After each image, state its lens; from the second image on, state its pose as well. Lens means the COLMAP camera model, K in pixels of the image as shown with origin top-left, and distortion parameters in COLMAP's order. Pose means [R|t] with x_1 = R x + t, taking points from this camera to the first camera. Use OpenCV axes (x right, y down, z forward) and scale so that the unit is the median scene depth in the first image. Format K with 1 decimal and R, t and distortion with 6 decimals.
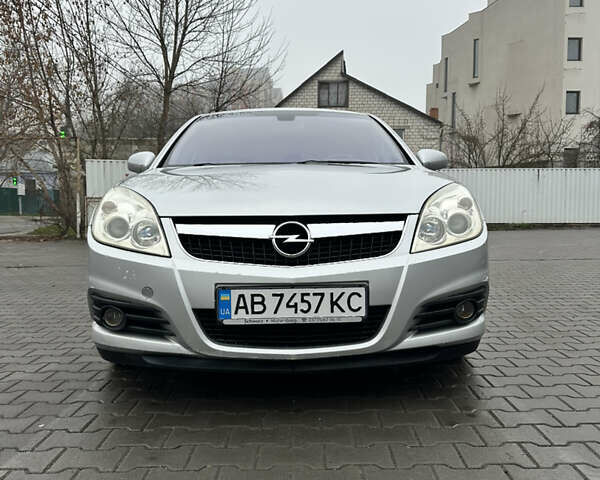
lens RADIAL K [[560.2, 0, 303.2], [0, 560.2, 240.5], [0, 0, 1]] dist [0.031038, 0.000000]
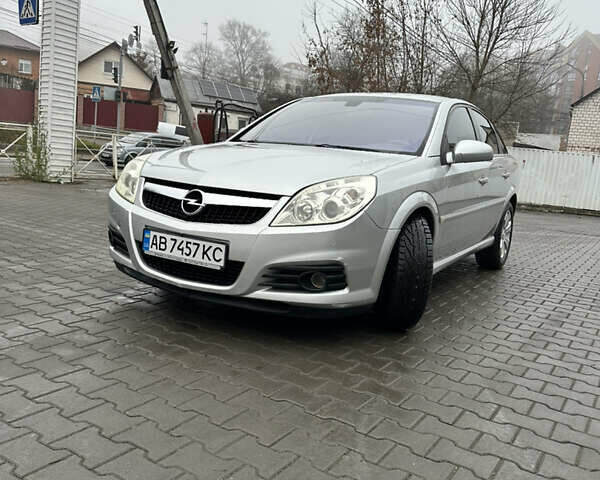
lens RADIAL K [[560.2, 0, 296.2], [0, 560.2, 251.9], [0, 0, 1]] dist [0.031038, 0.000000]
pose [[0.844241, 0.175071, -0.506564, 0.913394], [-0.132999, 0.984016, 0.118423, -0.079251], [0.519199, -0.032605, 0.854031, -0.048959]]
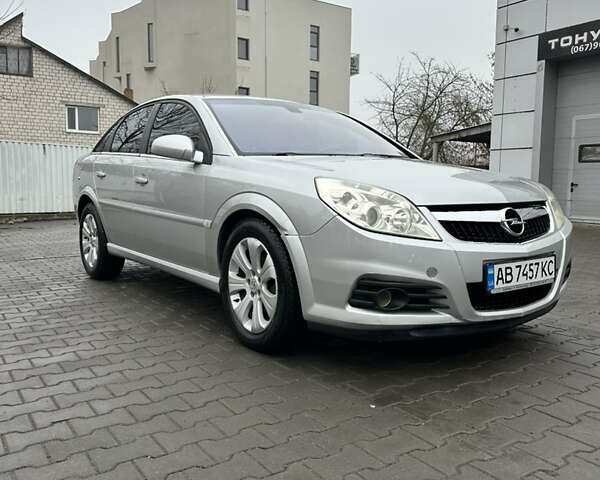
lens RADIAL K [[560.2, 0, 298.0], [0, 560.2, 243.2], [0, 0, 1]] dist [0.031038, 0.000000]
pose [[0.833222, -0.048348, 0.550820, -1.125539], [0.029269, 0.998630, 0.043378, -0.024062], [-0.552163, -0.020021, 0.833496, 0.210292]]
